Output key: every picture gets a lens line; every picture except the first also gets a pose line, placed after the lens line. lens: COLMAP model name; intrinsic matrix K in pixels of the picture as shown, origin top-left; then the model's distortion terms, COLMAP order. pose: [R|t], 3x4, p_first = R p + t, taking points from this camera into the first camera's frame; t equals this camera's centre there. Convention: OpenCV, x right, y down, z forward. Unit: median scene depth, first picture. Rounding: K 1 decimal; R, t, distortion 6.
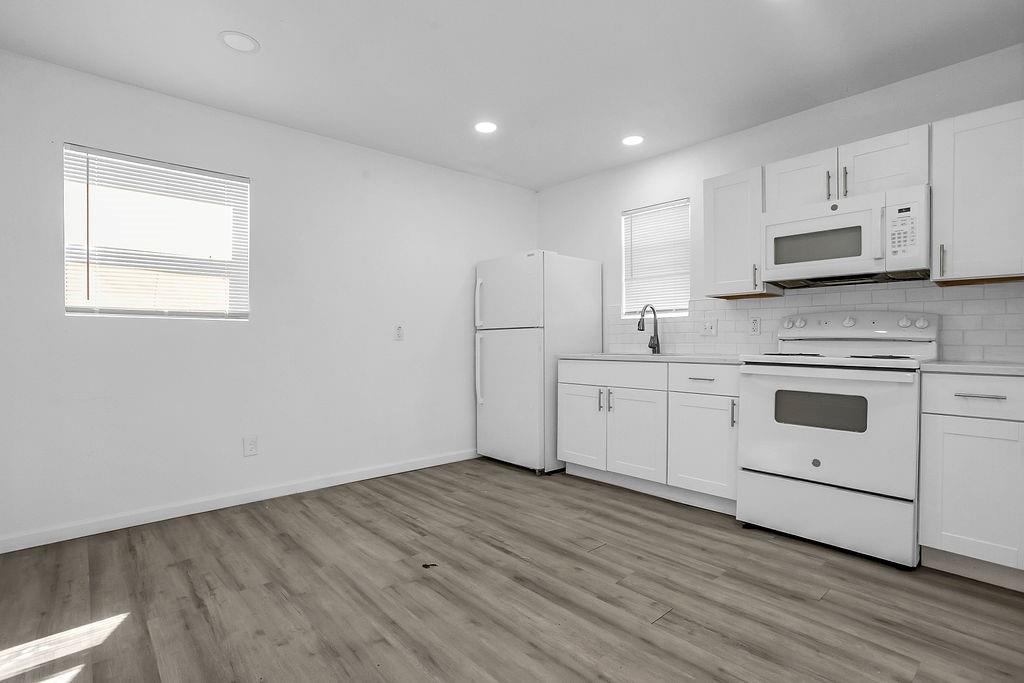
lens RADIAL K [[496.6, 0, 512.0], [0, 496.6, 341.5], [0, 0, 1]] dist [-0.050074, 0.027501]
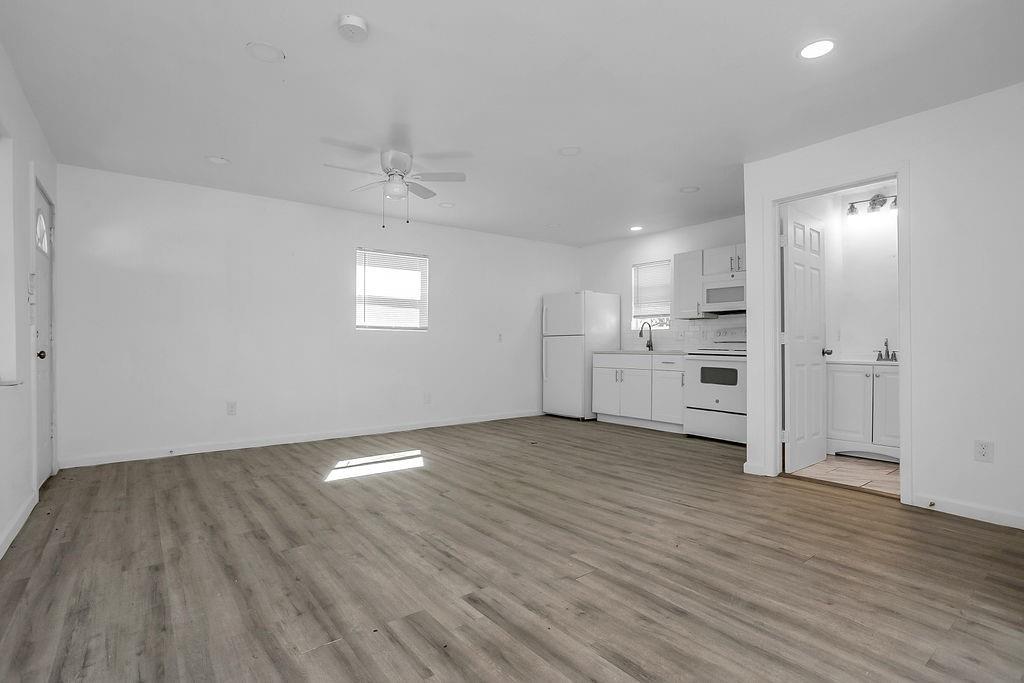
lens RADIAL K [[496.6, 0, 512.0], [0, 496.6, 341.5], [0, 0, 1]] dist [-0.050074, 0.027501]
pose [[0.997641, 0.003494, -0.068562, -0.090746], [-0.004099, 0.999954, -0.008682, 0.012610], [0.068528, 0.008943, 0.997609, -0.969200]]
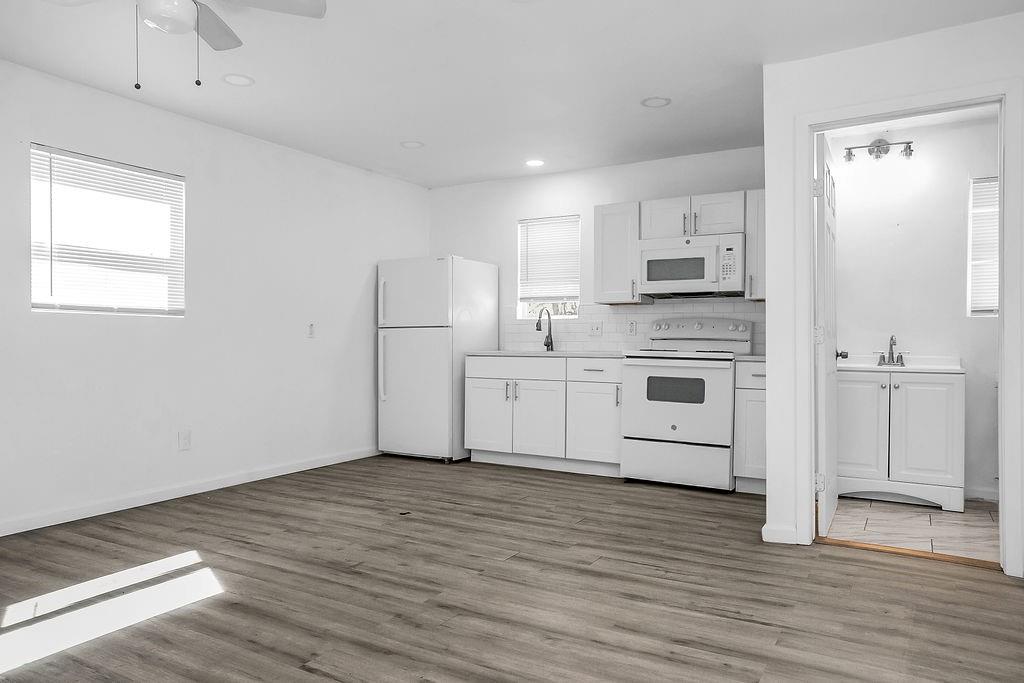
lens RADIAL K [[683.7, 0, 512.0], [0, 683.7, 341.5], [0, 0, 1]] dist [-0.001026, 0.004059]
pose [[0.954628, 0.005251, 0.297754, -0.338610], [-0.005614, 0.999984, 0.000365, 0.003796], [-0.297748, -0.002020, 0.954642, -0.612010]]
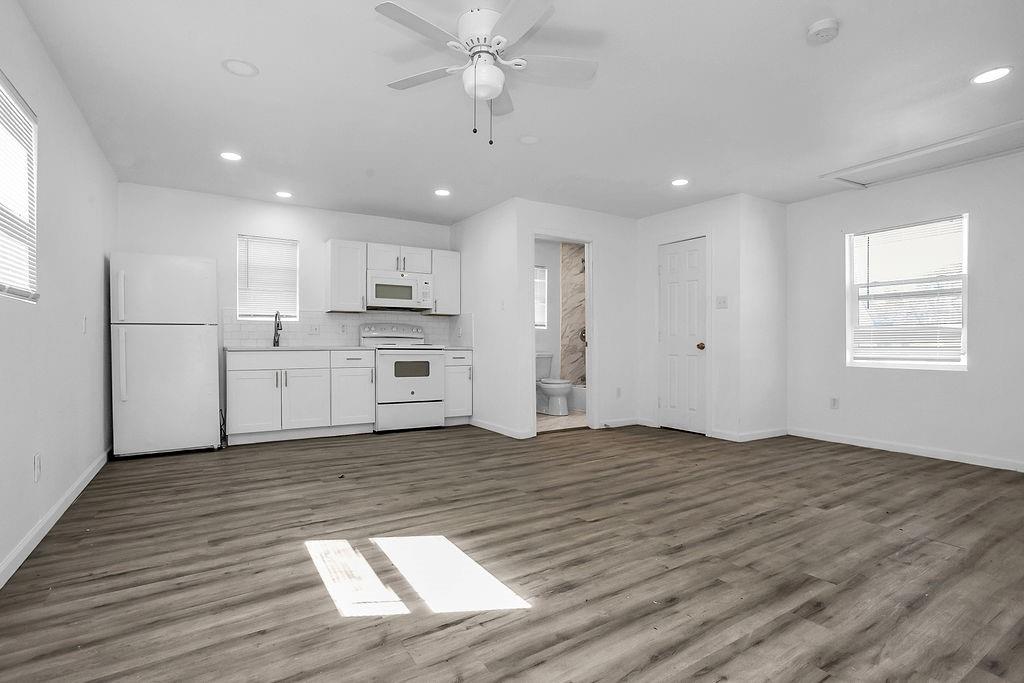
lens RADIAL K [[496.6, 0, 512.0], [0, 496.6, 341.5], [0, 0, 1]] dist [-0.050074, 0.027501]
pose [[0.167571, 0.004151, 0.985851, -1.272111], [0.000200, 0.999991, -0.004244, 0.021543], [-0.985860, 0.000909, 0.167568, 0.150988]]
